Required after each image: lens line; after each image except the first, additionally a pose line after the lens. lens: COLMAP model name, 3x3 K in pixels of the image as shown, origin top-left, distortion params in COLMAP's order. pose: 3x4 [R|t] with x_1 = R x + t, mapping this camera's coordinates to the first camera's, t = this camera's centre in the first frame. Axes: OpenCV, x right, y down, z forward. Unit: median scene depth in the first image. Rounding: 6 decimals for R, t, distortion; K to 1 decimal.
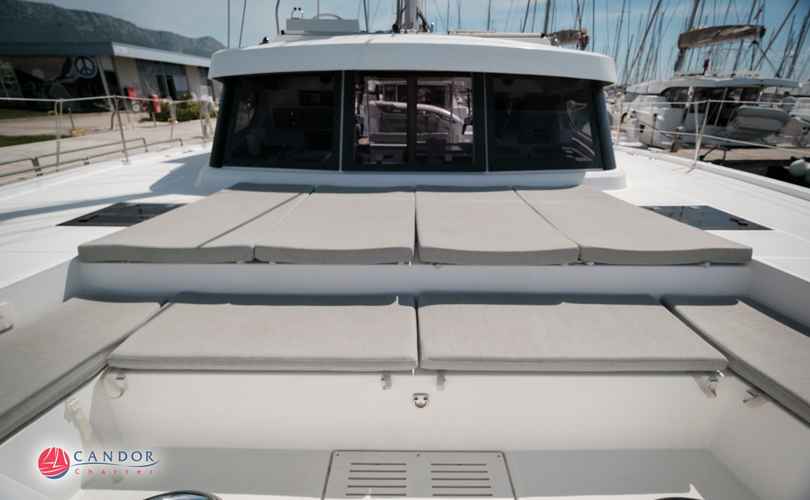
lens RADIAL K [[391.9, 0, 405.0], [0, 391.9, 250.0], [0, 0, 1]] dist [0.001505, 0.001270]
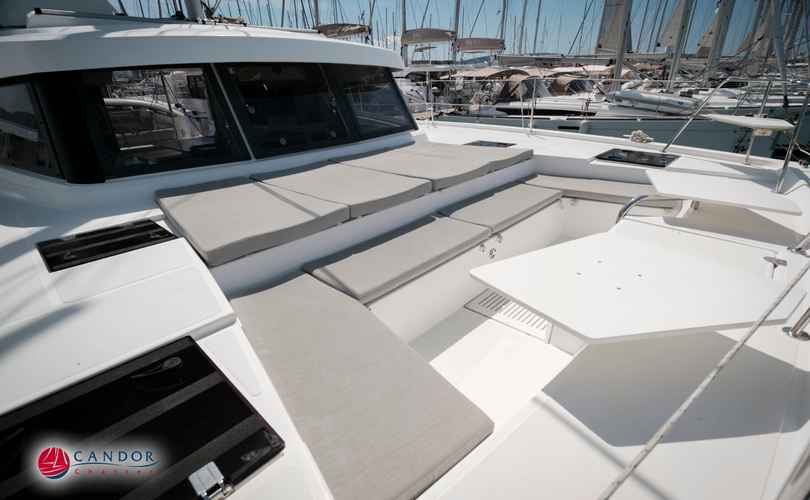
lens RADIAL K [[391.9, 0, 405.0], [0, 391.9, 250.0], [0, 0, 1]] dist [0.001505, 0.001270]
pose [[0.683248, -0.320091, 0.656289, -0.603913], [0.303021, 0.942043, 0.143993, -0.002808], [-0.664343, 0.100486, 0.740643, -0.017695]]
